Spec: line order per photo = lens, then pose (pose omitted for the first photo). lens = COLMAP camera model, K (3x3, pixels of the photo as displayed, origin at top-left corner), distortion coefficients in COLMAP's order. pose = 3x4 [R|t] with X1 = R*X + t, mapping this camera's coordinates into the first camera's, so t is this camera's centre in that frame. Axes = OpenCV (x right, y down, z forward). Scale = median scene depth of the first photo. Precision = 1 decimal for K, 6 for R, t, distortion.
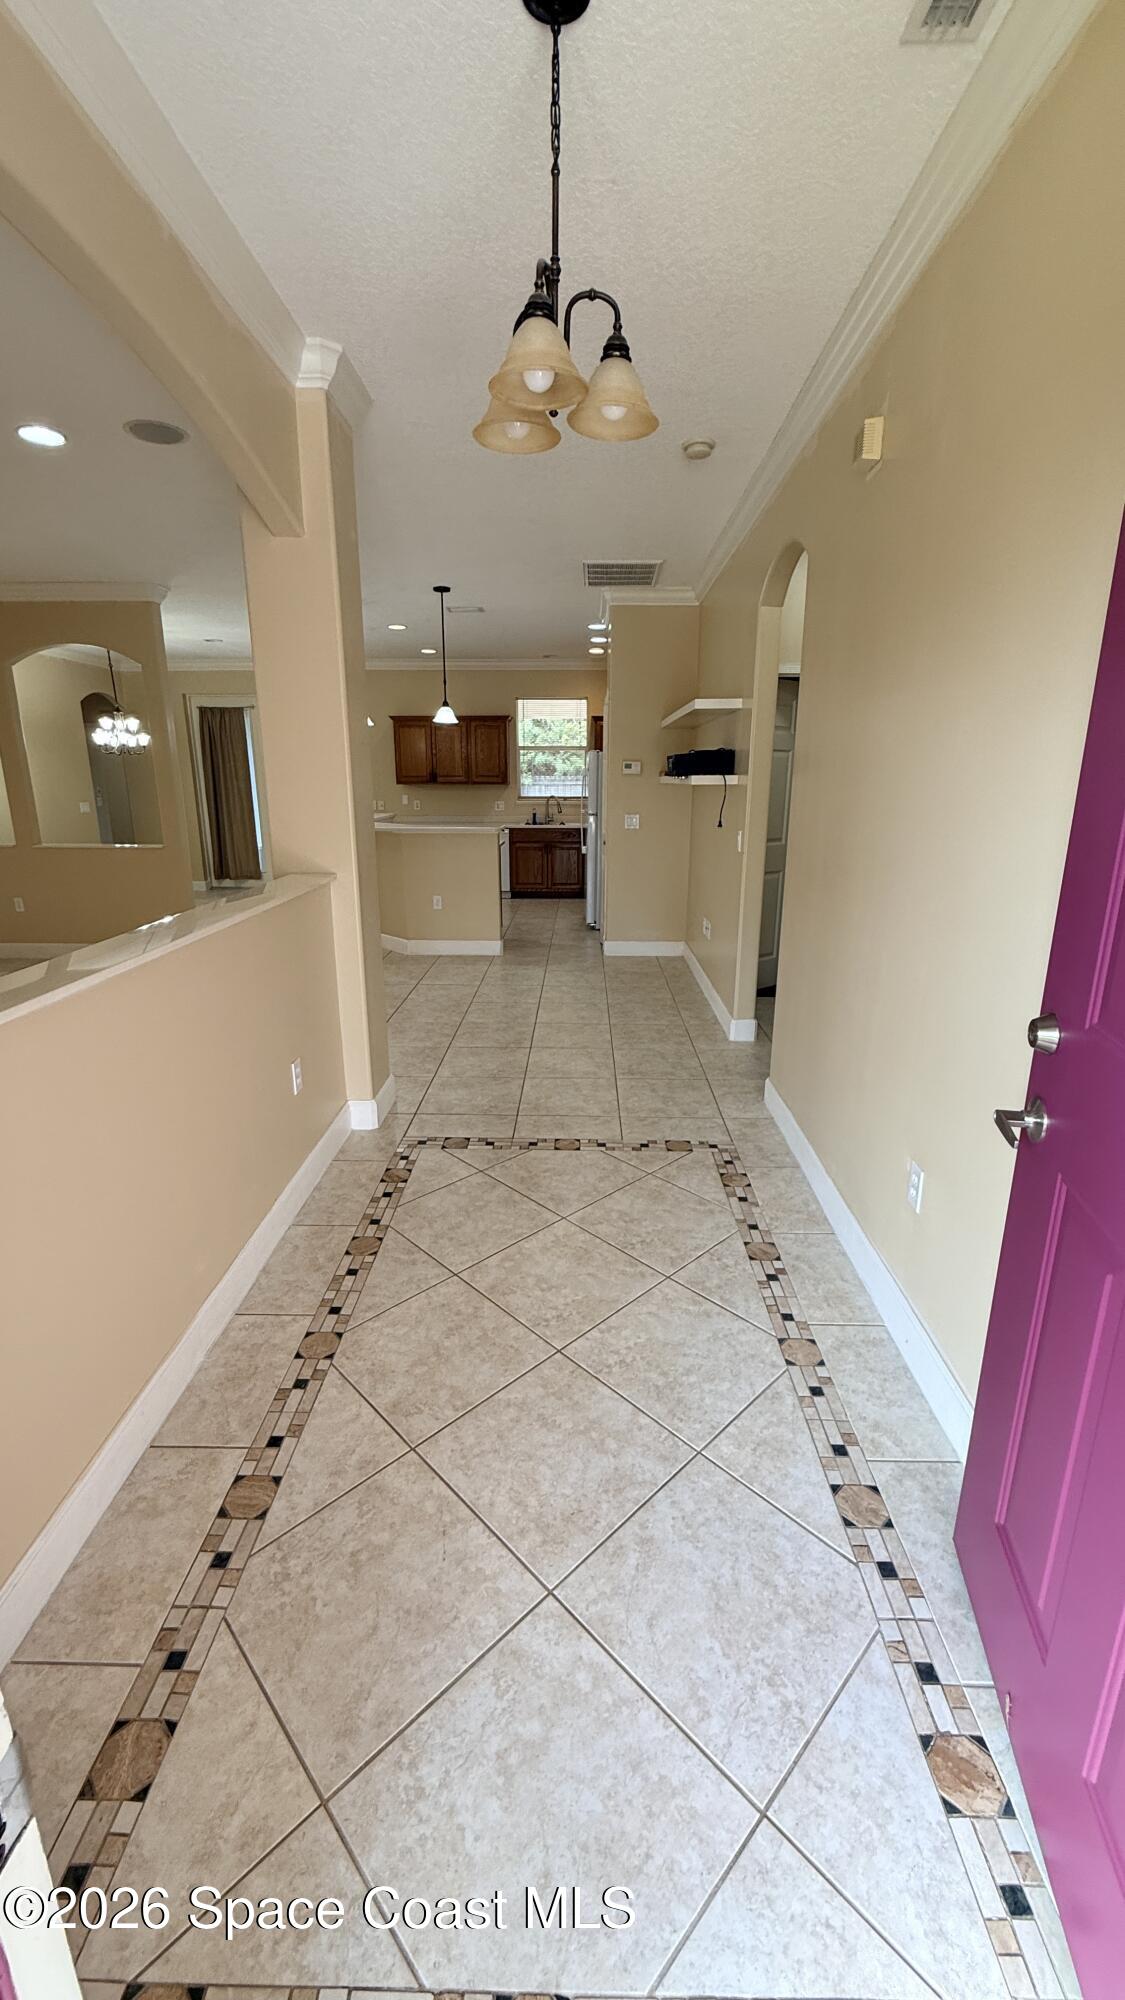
lens RADIAL K [[797.5, 0, 565.5], [0, 797.5, 995.1], [0, 0, 1]] dist [0.000037, -0.000348]
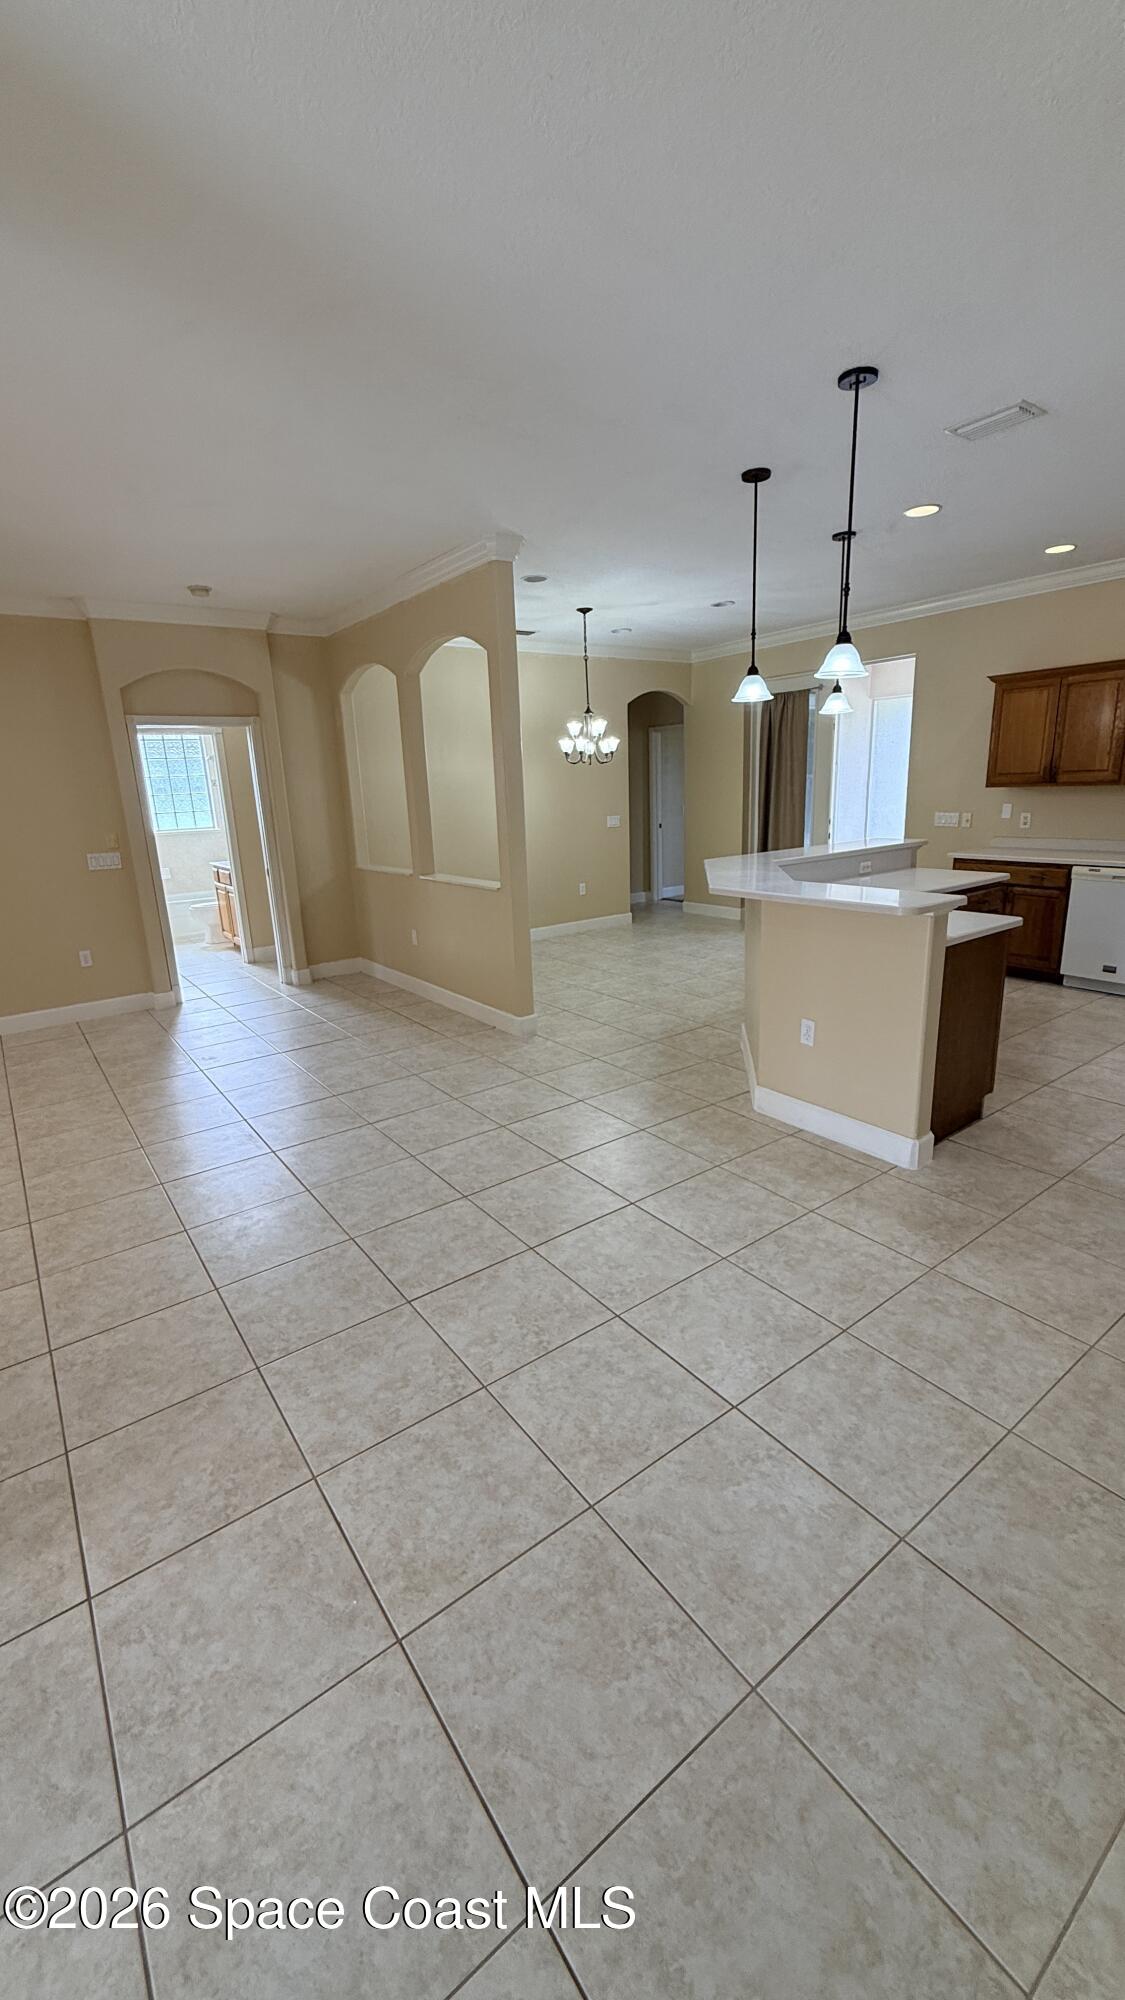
lens RADIAL K [[796.9, 0, 562.6], [0, 796.9, 995.9], [0, 0, 1]] dist [-0.000715, -0.000029]
pose [[0.609608, 0.182086, -0.771507, 0.196682], [-0.170654, 0.980586, 0.096589, -0.232077], [0.774116, 0.072779, 0.628846, 0.784855]]
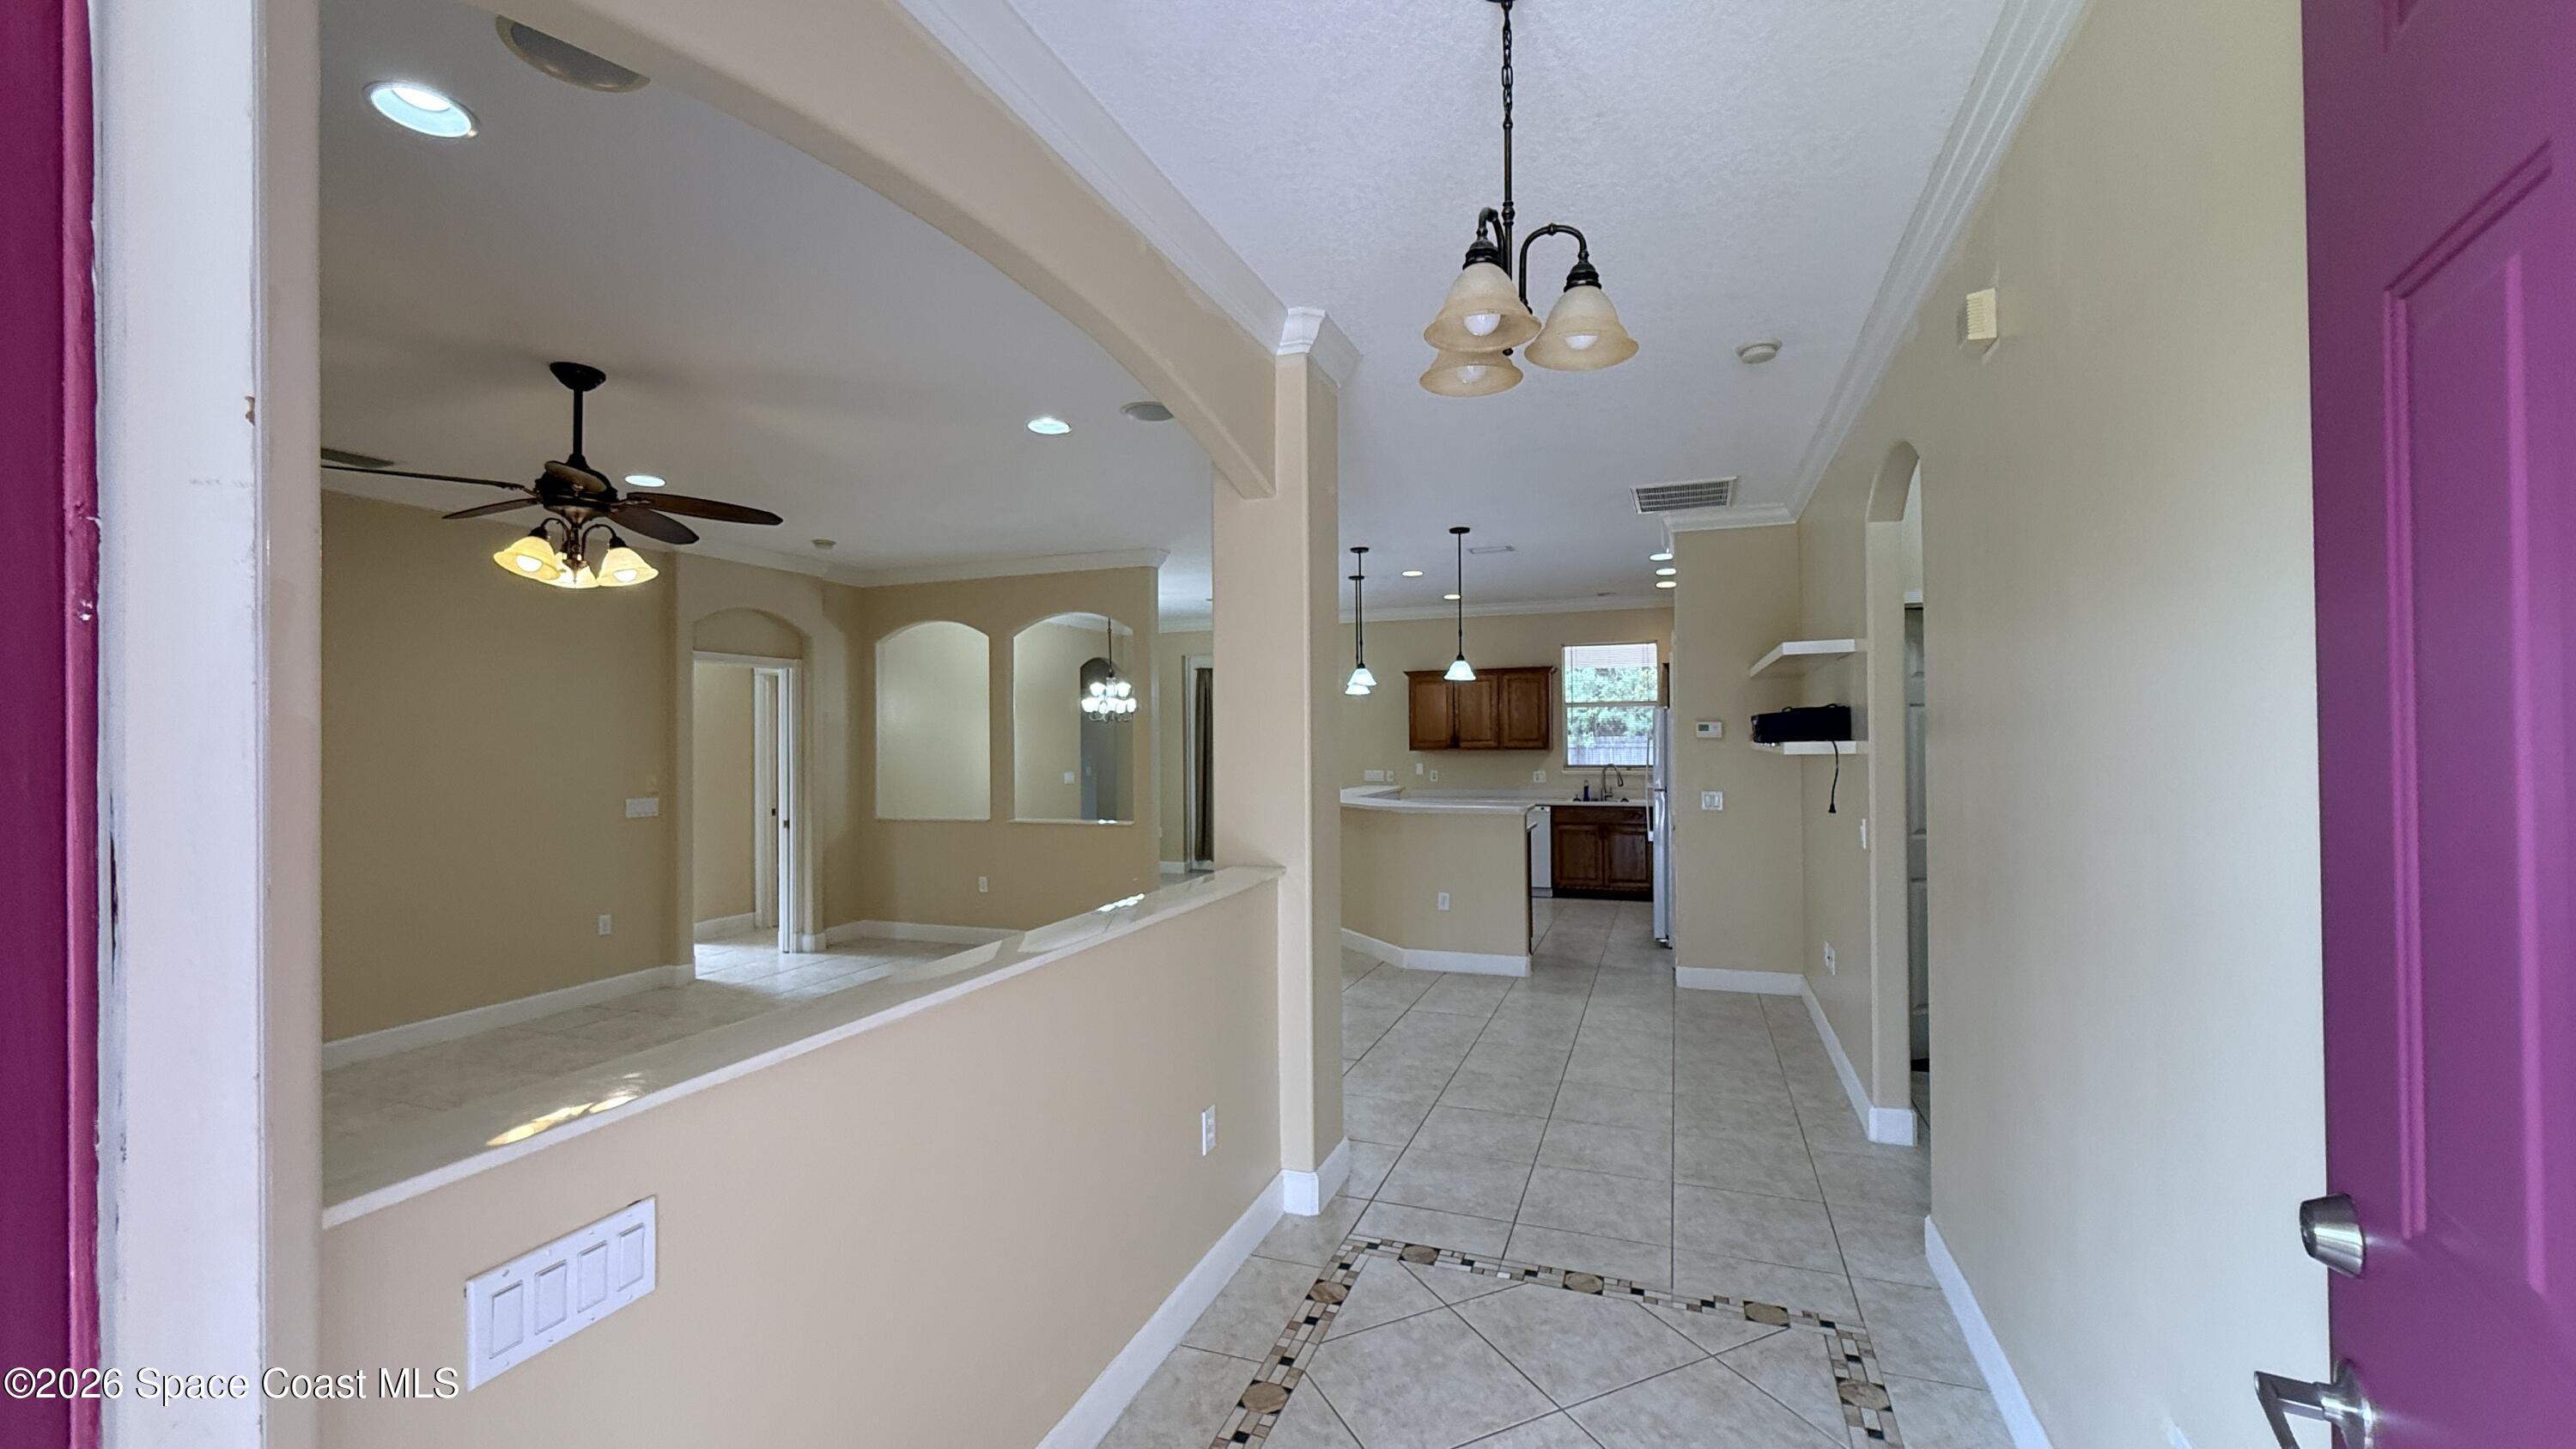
lens RADIAL K [[1027.3, 0, 1293.1], [0, 1027.3, 726.4], [0, 0, 1]] dist [0.000037, -0.000348]
pose [[0.944363, -0.013621, -0.328624, 0.043128], [-0.076841, 0.962356, -0.260704, -0.012204], [0.319804, 0.271451, 0.907766, 0.010833]]
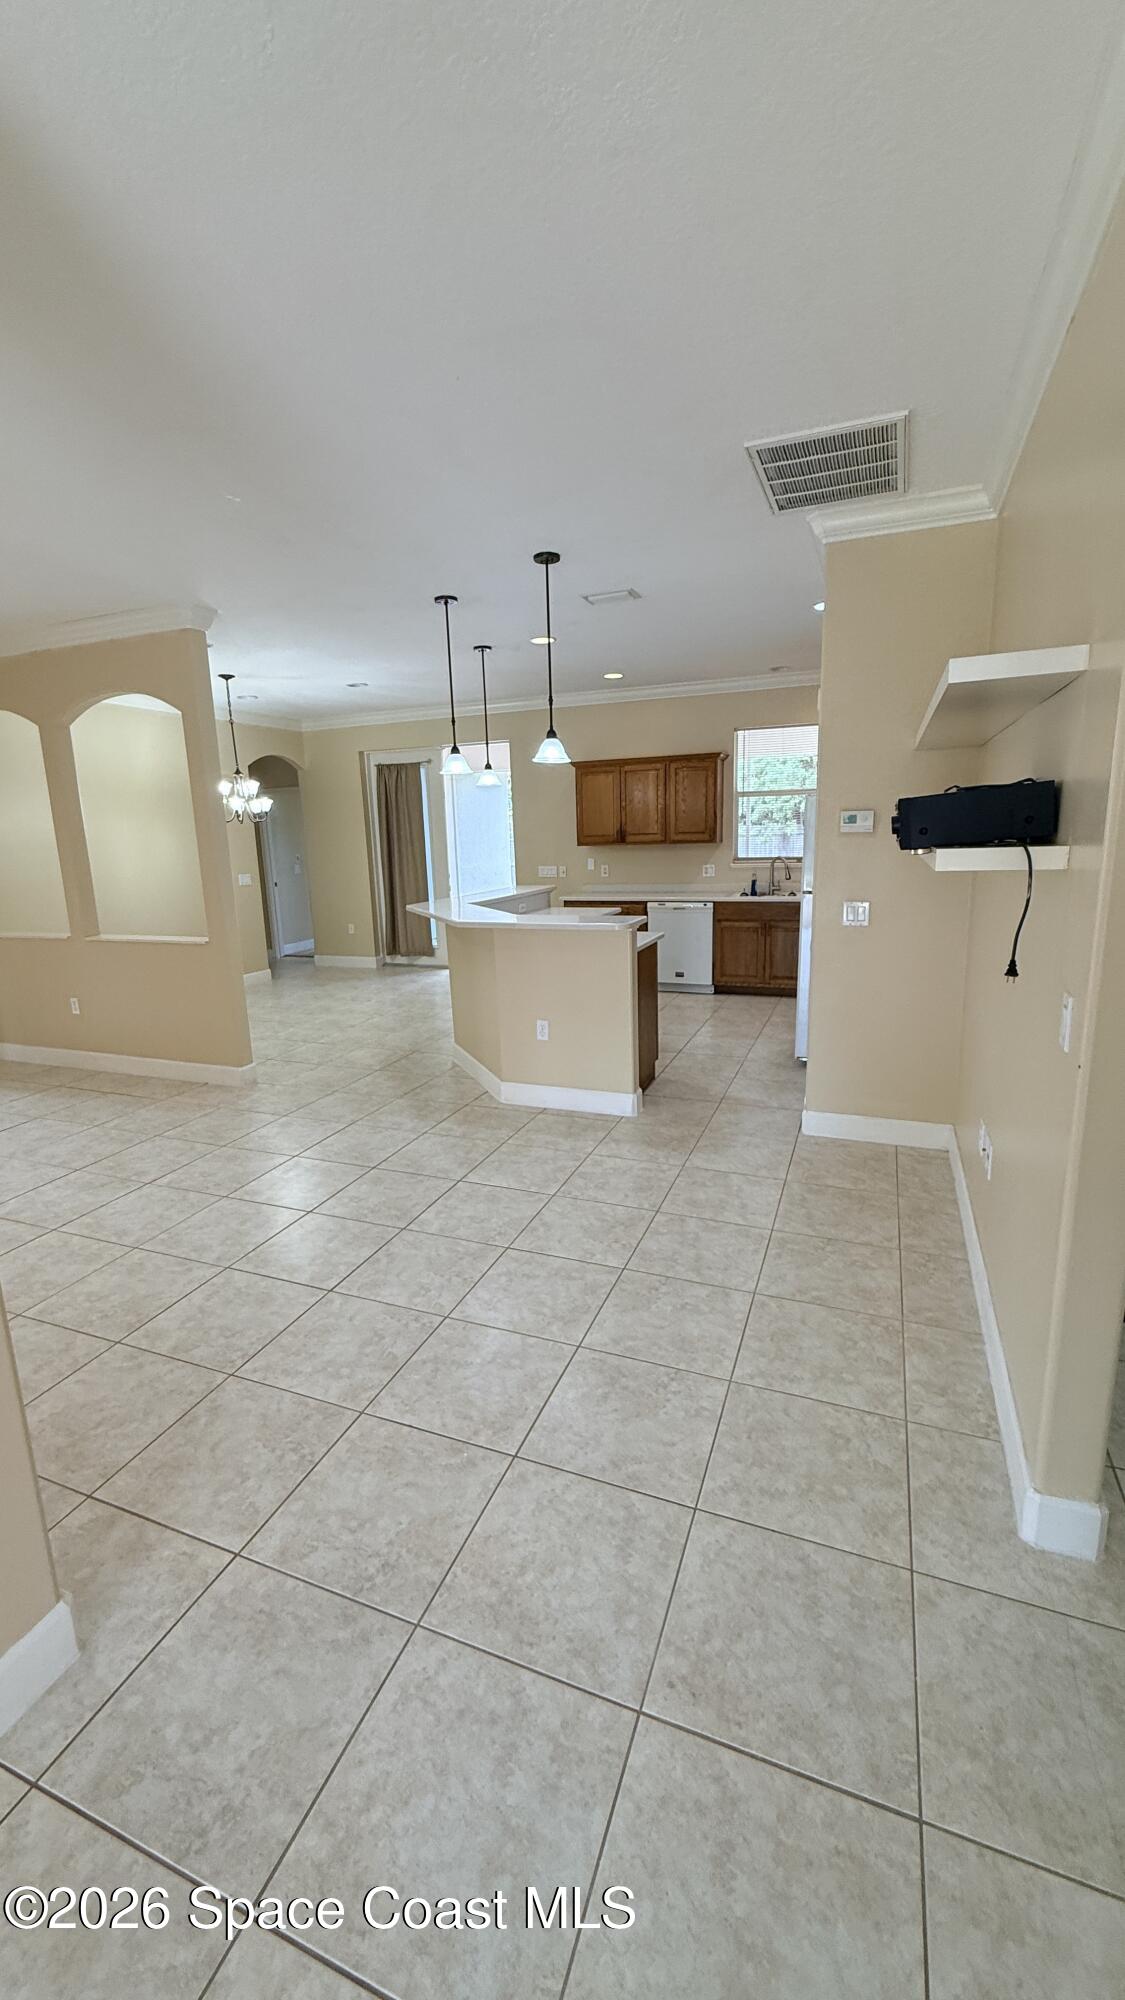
lens RADIAL K [[797.5, 0, 565.5], [0, 797.5, 995.1], [0, 0, 1]] dist [0.000037, -0.000348]
pose [[0.938391, 0.042410, -0.342964, 0.119914], [-0.061588, 0.997077, -0.045215, -0.166611], [0.340044, 0.063551, 0.938260, 0.544843]]
